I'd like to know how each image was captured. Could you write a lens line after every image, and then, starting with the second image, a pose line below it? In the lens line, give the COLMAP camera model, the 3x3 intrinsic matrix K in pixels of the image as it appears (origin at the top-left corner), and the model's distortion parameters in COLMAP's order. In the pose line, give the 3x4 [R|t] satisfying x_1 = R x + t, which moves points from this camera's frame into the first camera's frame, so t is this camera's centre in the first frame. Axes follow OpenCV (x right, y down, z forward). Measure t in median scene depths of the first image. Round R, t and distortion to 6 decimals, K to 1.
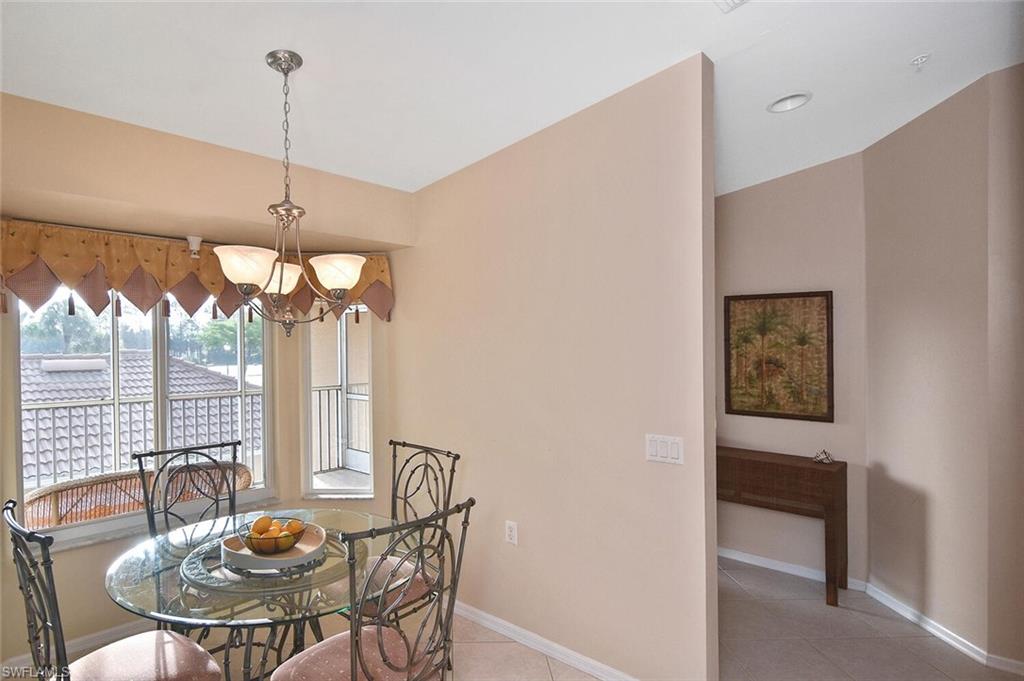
lens RADIAL K [[566.6, 0, 510.2], [0, 566.6, 356.1], [0, 0, 1]] dist [0.001356, 0.000187]
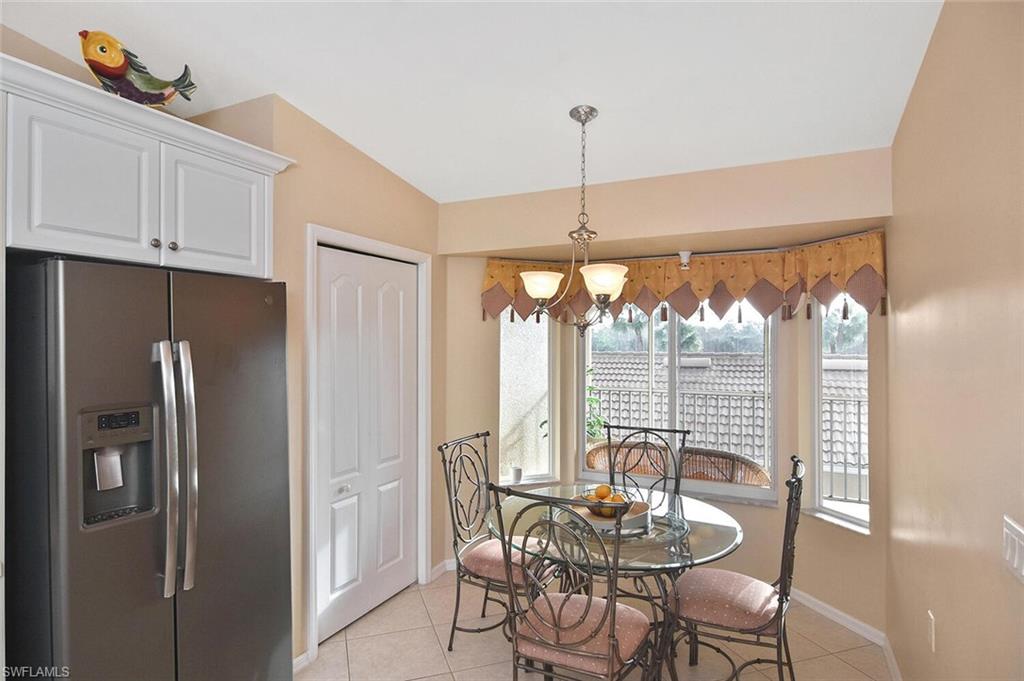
lens RADIAL K [[588.2, 0, 492.1], [0, 588.2, 358.7], [0, 0, 1]] dist [0.002178, -0.001775]
pose [[0.250784, 0.029467, -0.967594, 0.529130], [-0.028397, 0.999330, 0.023073, -0.007405], [0.967626, 0.021690, 0.251453, 0.325766]]
